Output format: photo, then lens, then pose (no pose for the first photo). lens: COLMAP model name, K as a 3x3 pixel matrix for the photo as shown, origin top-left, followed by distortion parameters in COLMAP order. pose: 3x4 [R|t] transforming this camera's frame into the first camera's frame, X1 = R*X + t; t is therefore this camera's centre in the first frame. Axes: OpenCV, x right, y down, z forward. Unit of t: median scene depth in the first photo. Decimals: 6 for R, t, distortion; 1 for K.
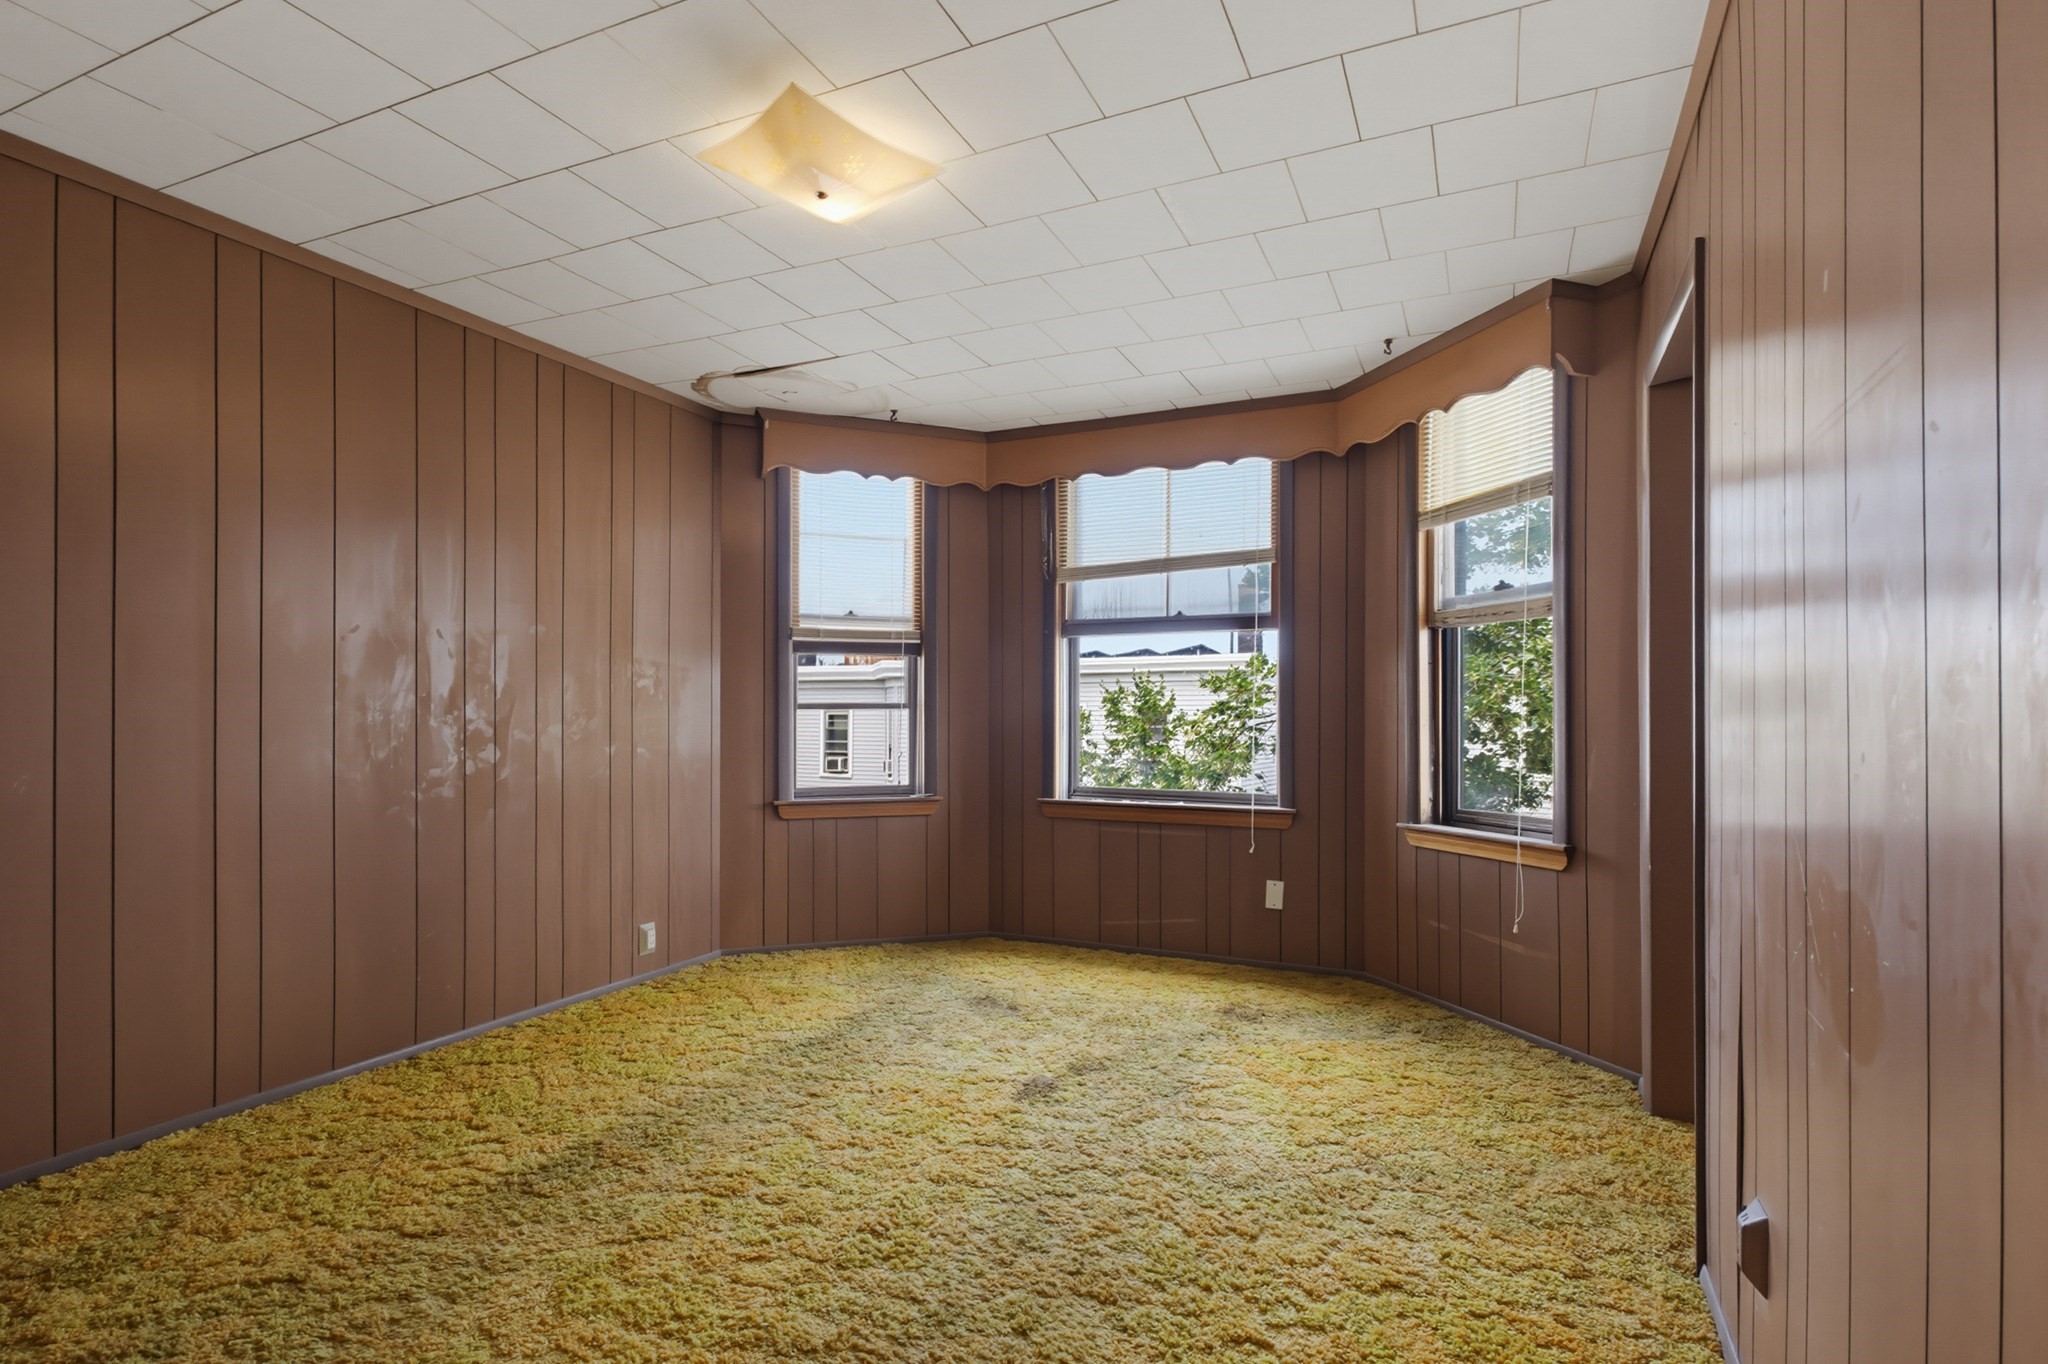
lens RADIAL K [[1008.7, 0, 1021.2], [0, 1008.7, 719.0], [0, 0, 1]] dist [0.014986, -0.000632]
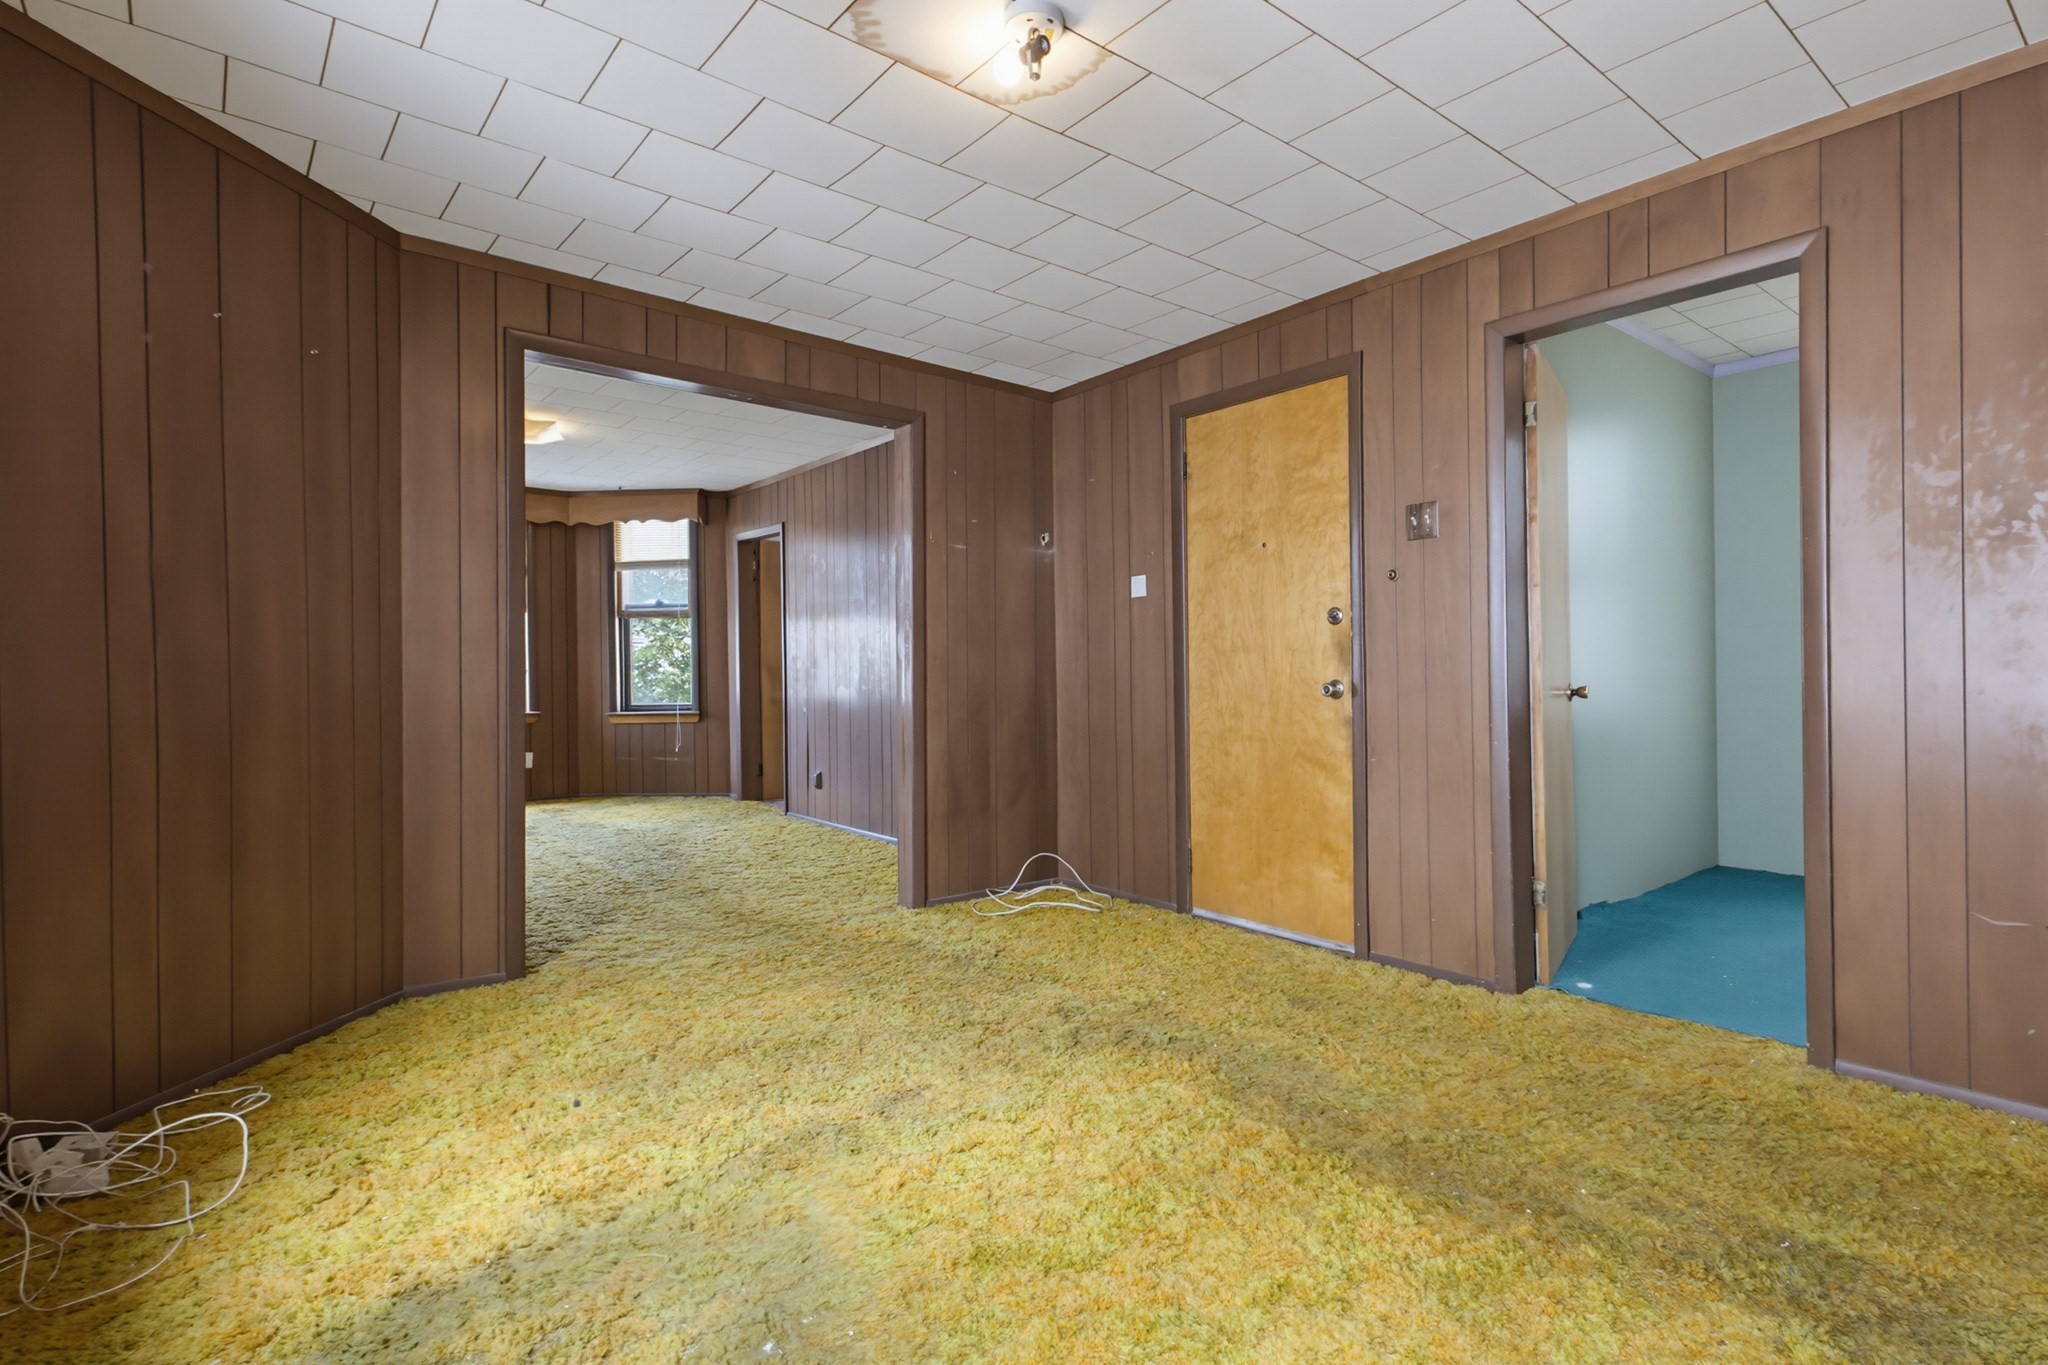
lens RADIAL K [[1019.4, 0, 1024.0], [0, 1019.4, 682.5], [0, 0, 1]] dist [0.020052, -0.008661]
pose [[0.452714, -0.014988, 0.891530, -1.088661], [0.006049, 0.999887, 0.013739, 0.019119], [-0.891635, -0.000827, 0.452754, -0.691430]]
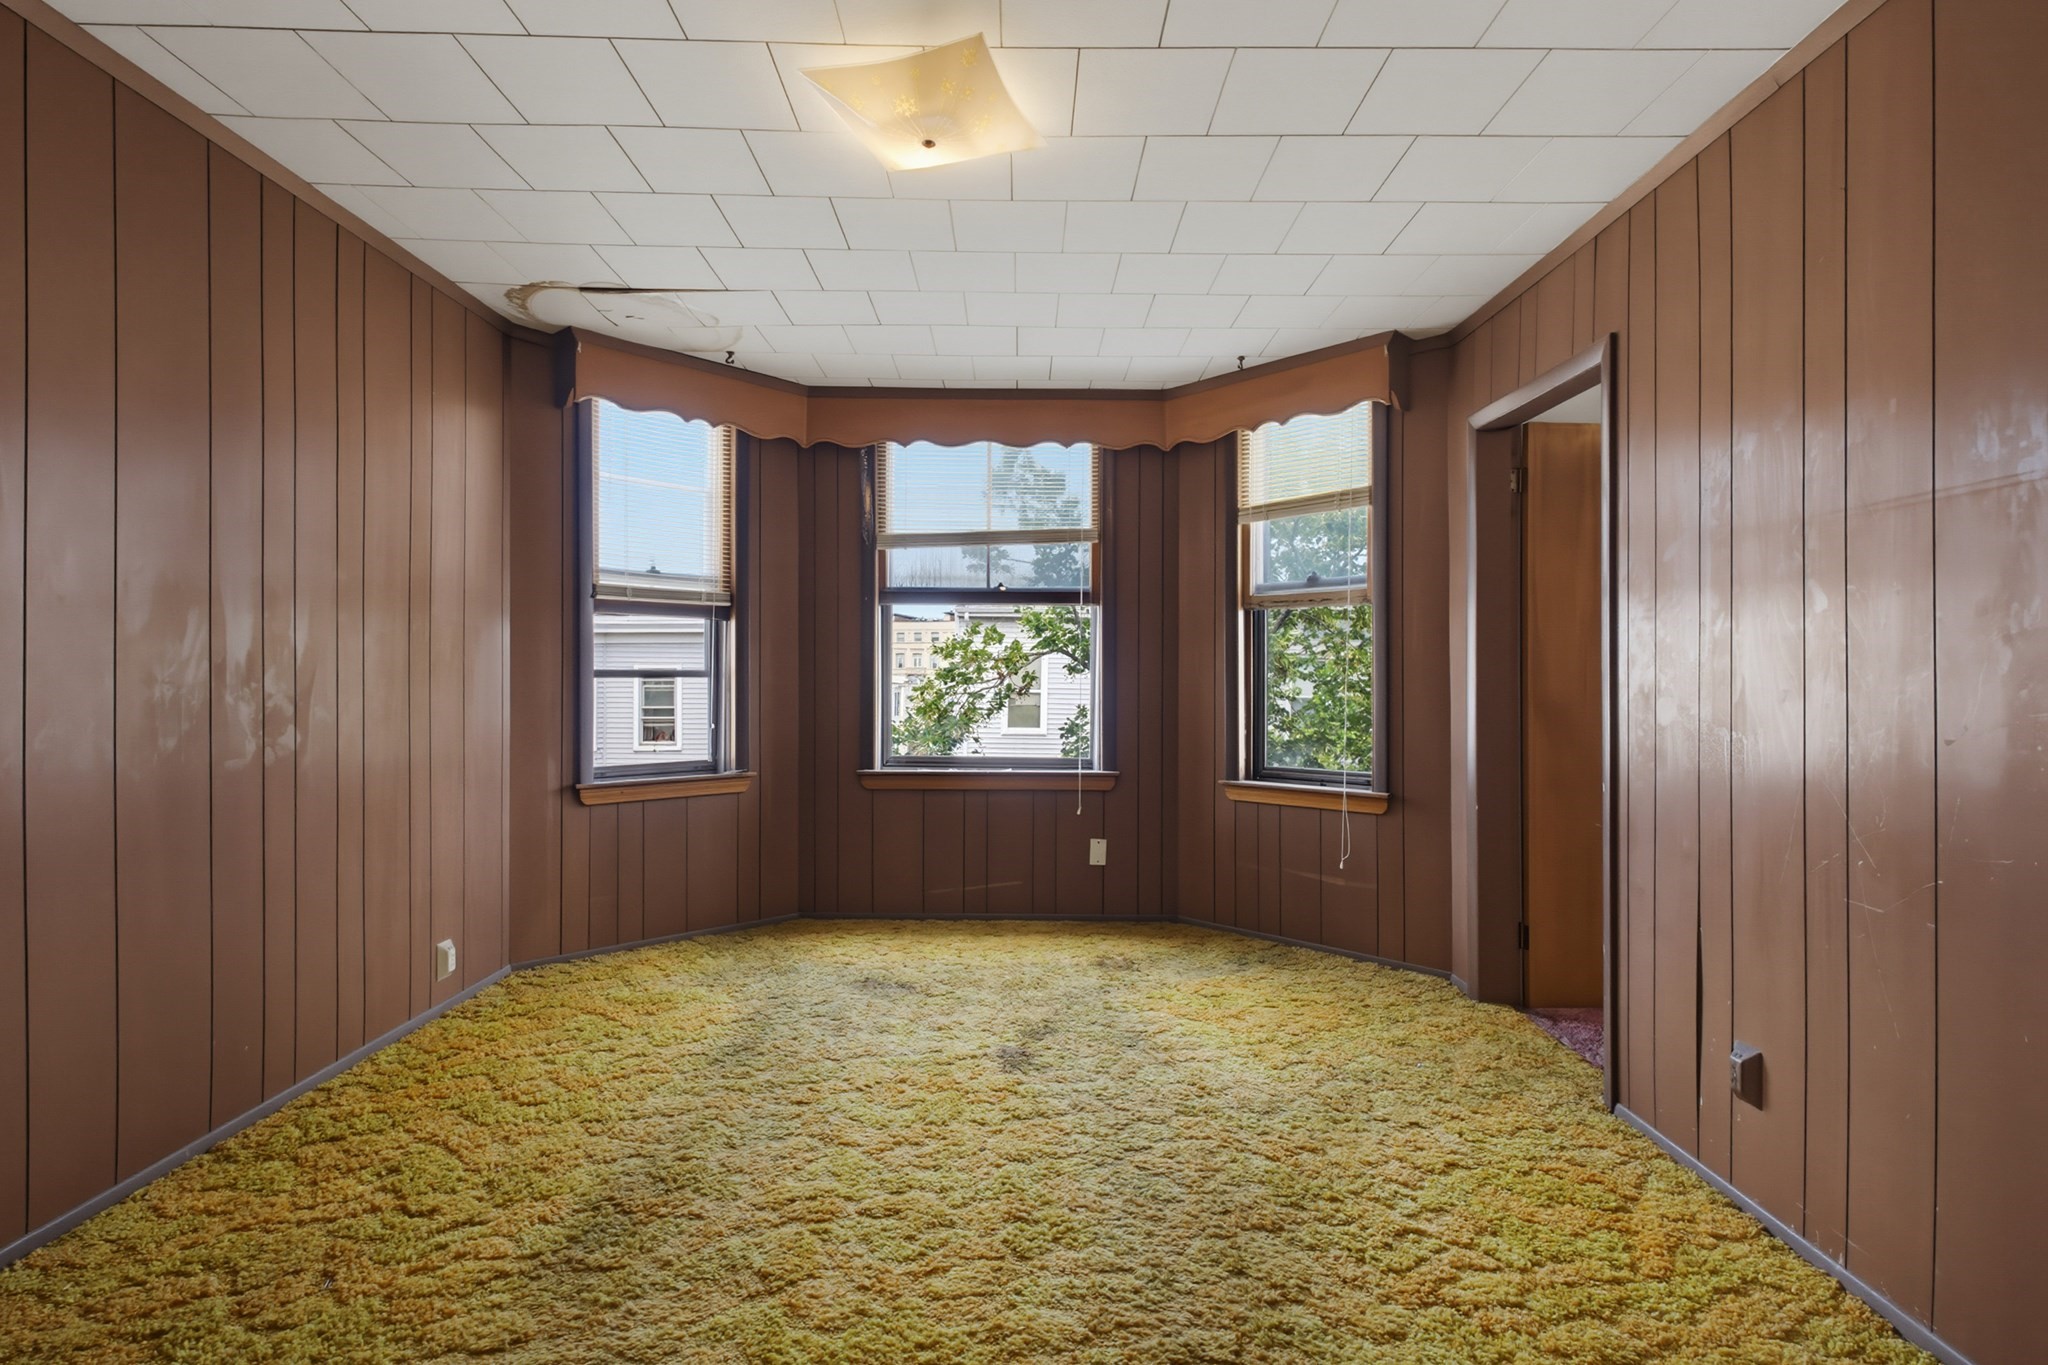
lens RADIAL K [[1019.4, 0, 1024.0], [0, 1019.4, 682.5], [0, 0, 1]] dist [0.020052, -0.008661]
pose [[0.907622, 0.000385, 0.419788, -0.306514], [-0.000872, 0.999999, 0.000967, -0.008192], [-0.419787, -0.001244, 0.907622, 0.053441]]
